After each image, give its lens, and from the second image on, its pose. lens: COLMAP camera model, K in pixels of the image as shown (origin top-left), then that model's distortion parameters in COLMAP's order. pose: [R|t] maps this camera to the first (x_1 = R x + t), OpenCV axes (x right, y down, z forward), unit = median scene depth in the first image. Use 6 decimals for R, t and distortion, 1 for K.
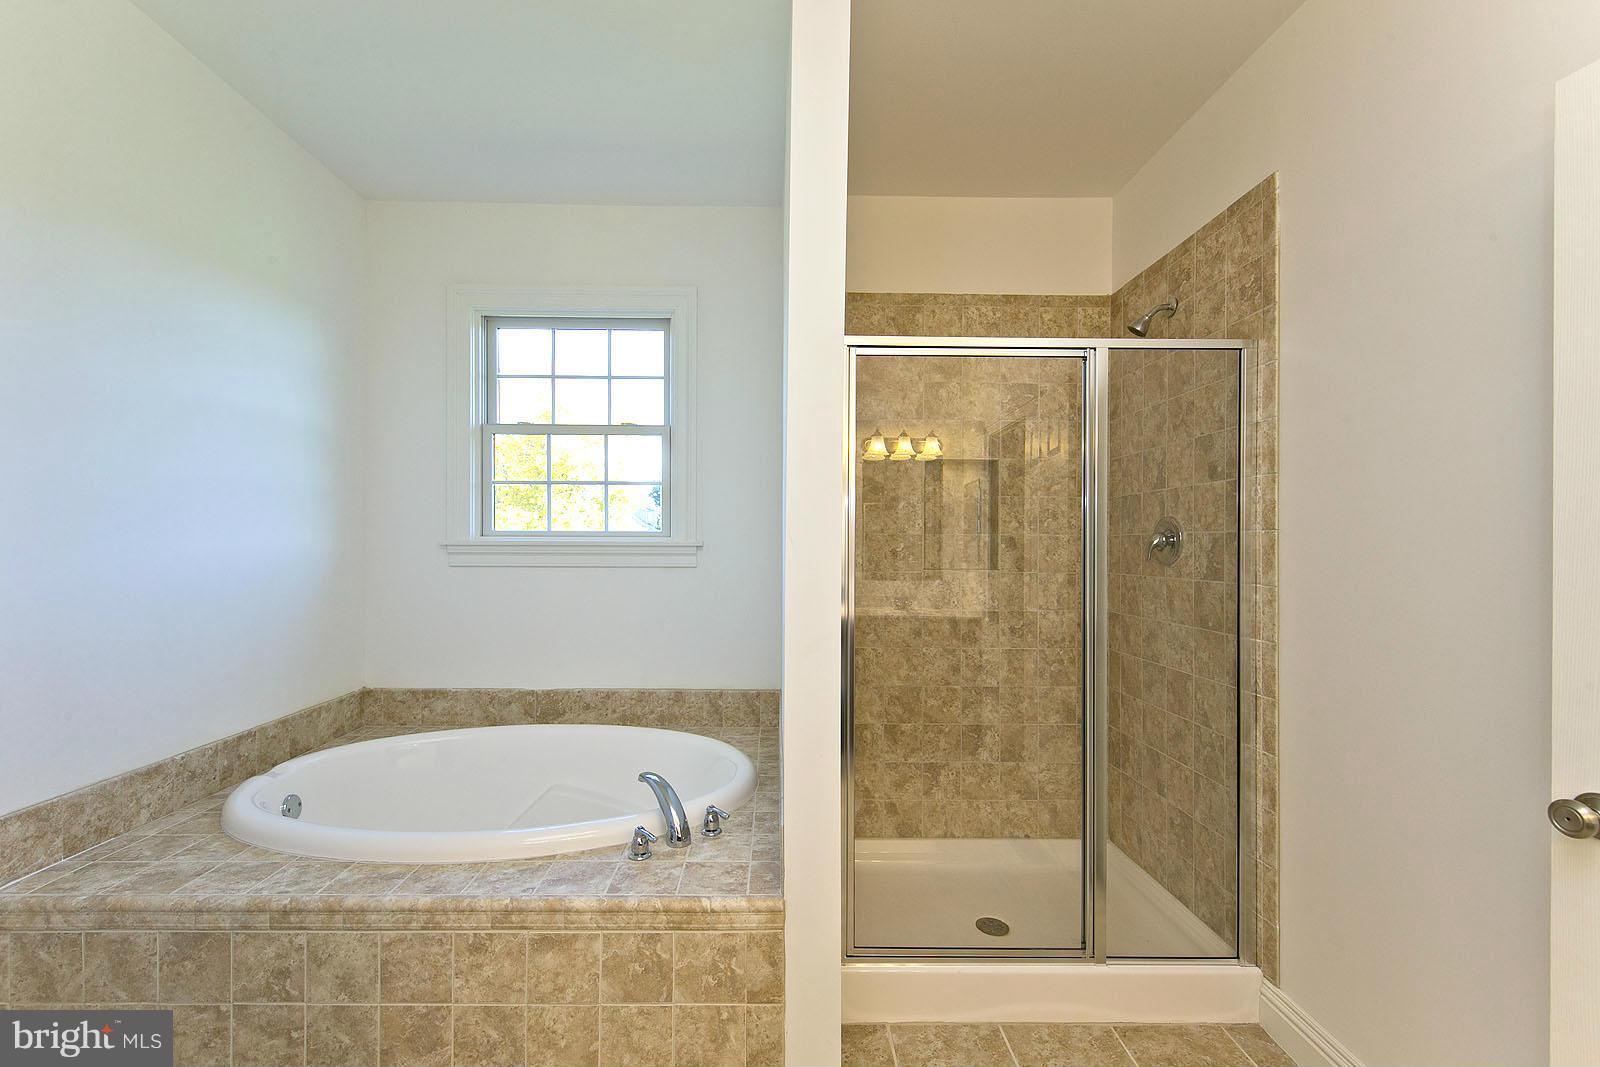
lens RADIAL K [[719.2, 0, 800.0], [0, 719.2, 533.5], [0, 0, 1]] dist [0.001566, -0.000419]
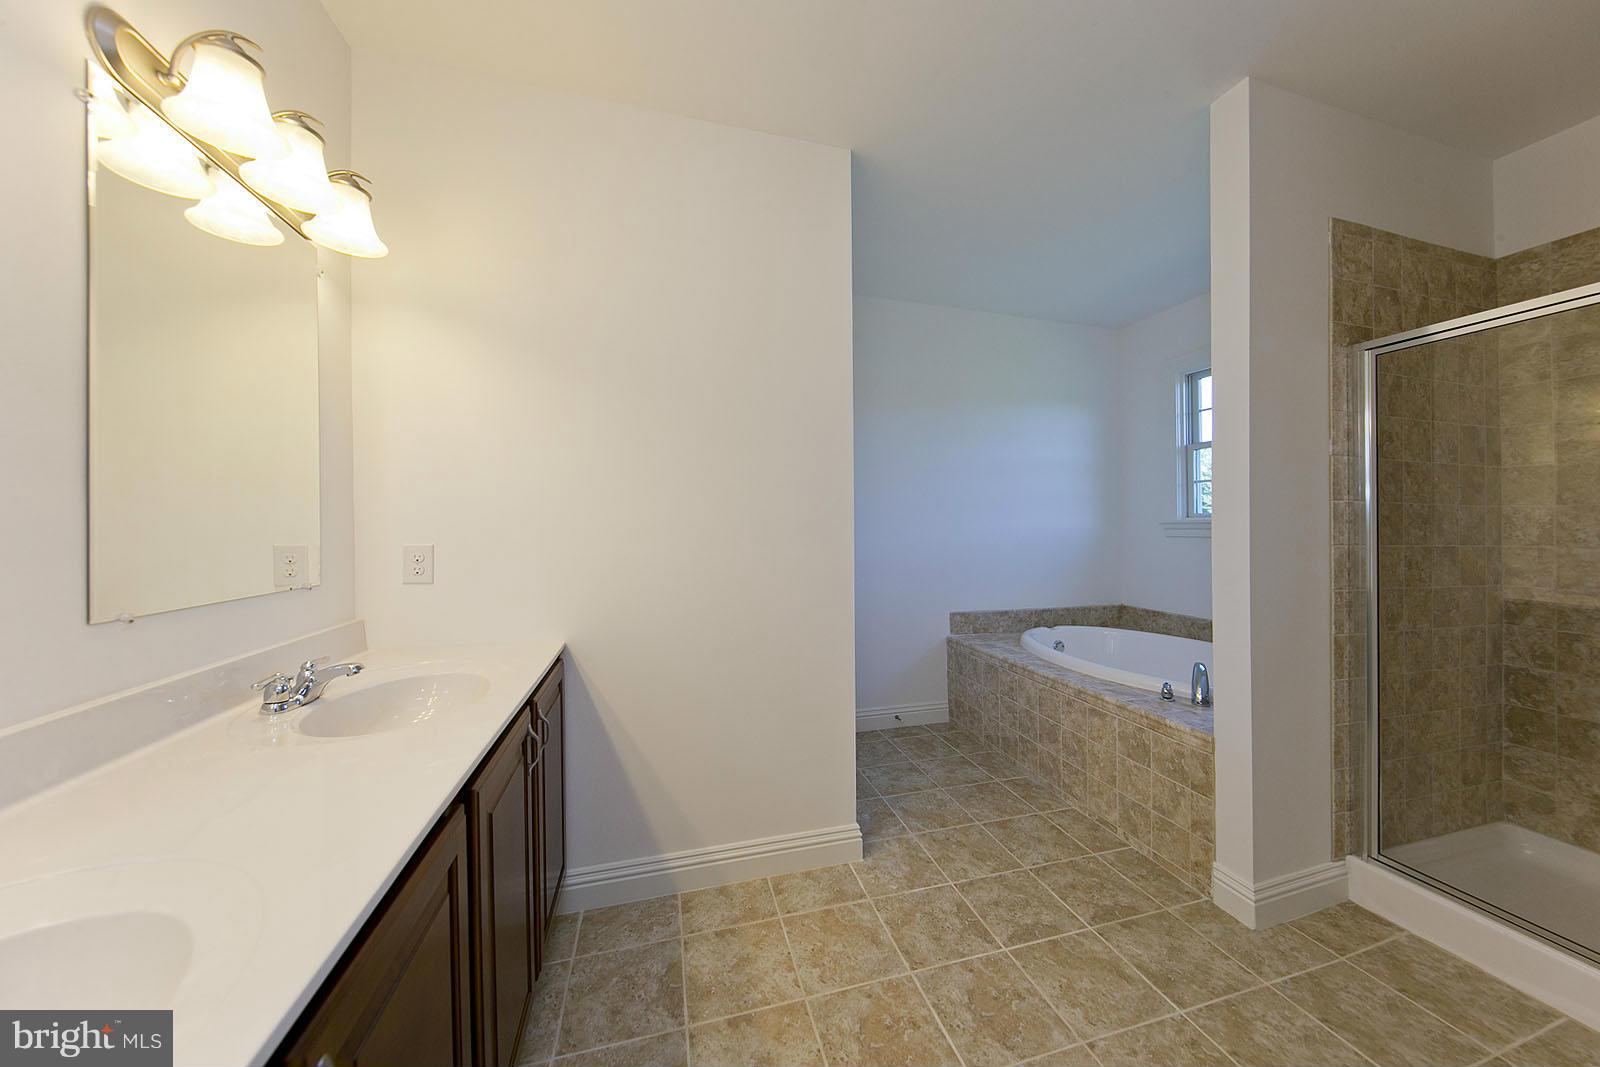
lens RADIAL K [[652.5, 0, 800.0], [0, 652.5, 533.5], [0, 0, 1]] dist [0.001546, 0.000056]
pose [[0.254255, 0.006020, -0.967119, 1.194764], [0.009237, 0.999920, 0.008652, 0.030874], [0.967093, -0.011133, 0.254179, -0.276593]]
